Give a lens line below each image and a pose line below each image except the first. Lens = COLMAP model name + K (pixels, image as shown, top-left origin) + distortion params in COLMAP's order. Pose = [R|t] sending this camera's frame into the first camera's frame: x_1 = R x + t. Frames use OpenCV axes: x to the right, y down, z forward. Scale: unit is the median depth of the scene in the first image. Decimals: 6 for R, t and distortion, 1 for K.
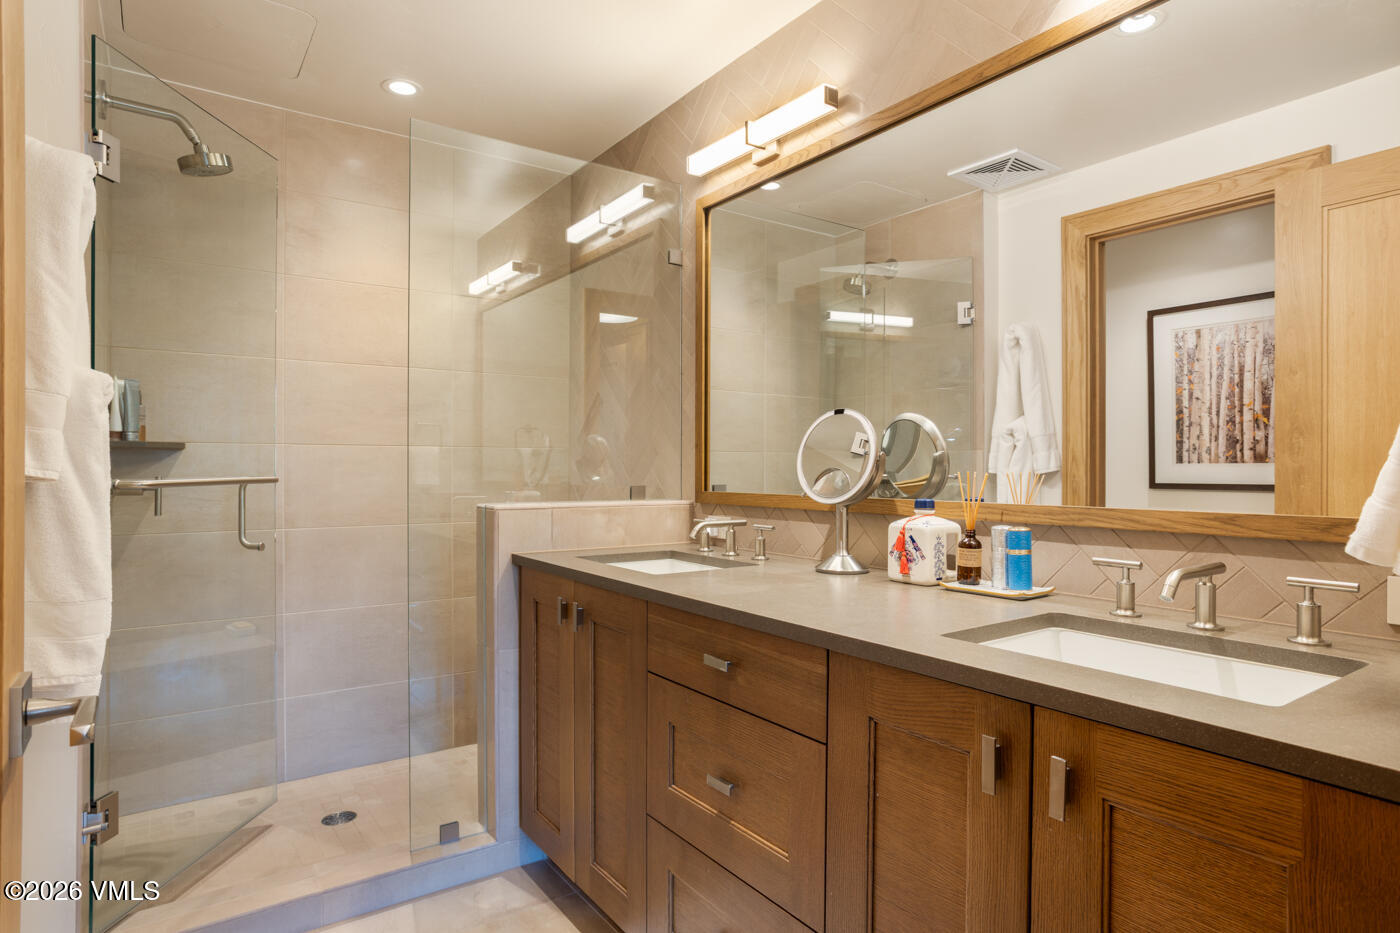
lens RADIAL K [[776.8, 0, 701.8], [0, 776.8, 466.9], [0, 0, 1]] dist [-0.037453, 0.006944]
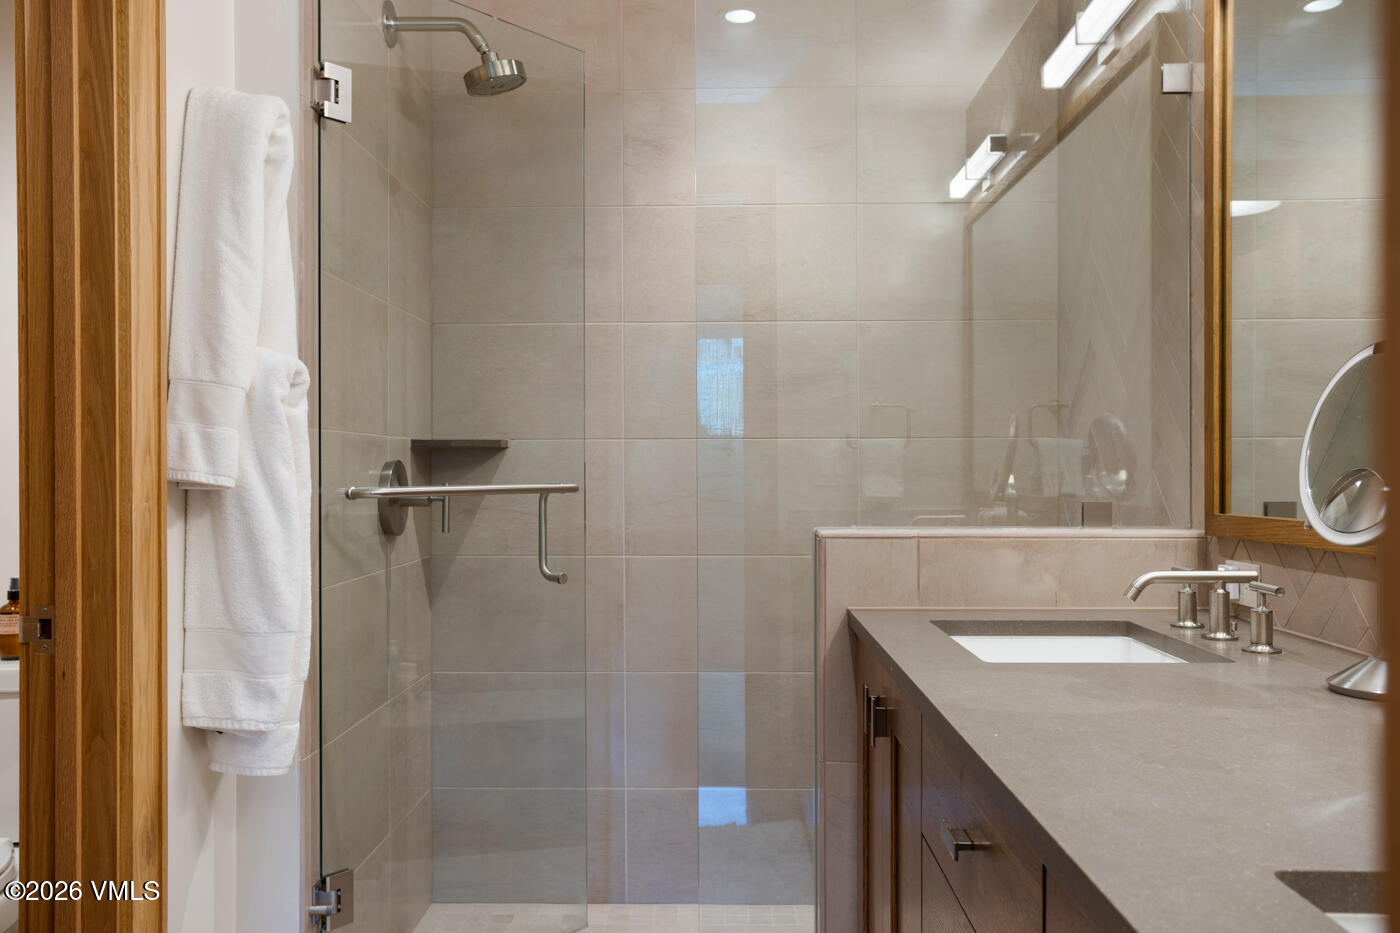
lens RADIAL K [[1196.9, 0, 698.2], [0, 1196.9, 470.9], [0, 0, 1]] dist [-0.030854, -0.000972]
pose [[0.795981, -0.003671, -0.605310, 0.238375], [0.004552, 0.999990, -0.000078, 0.001039], [0.605304, -0.002693, 0.795990, 0.165563]]
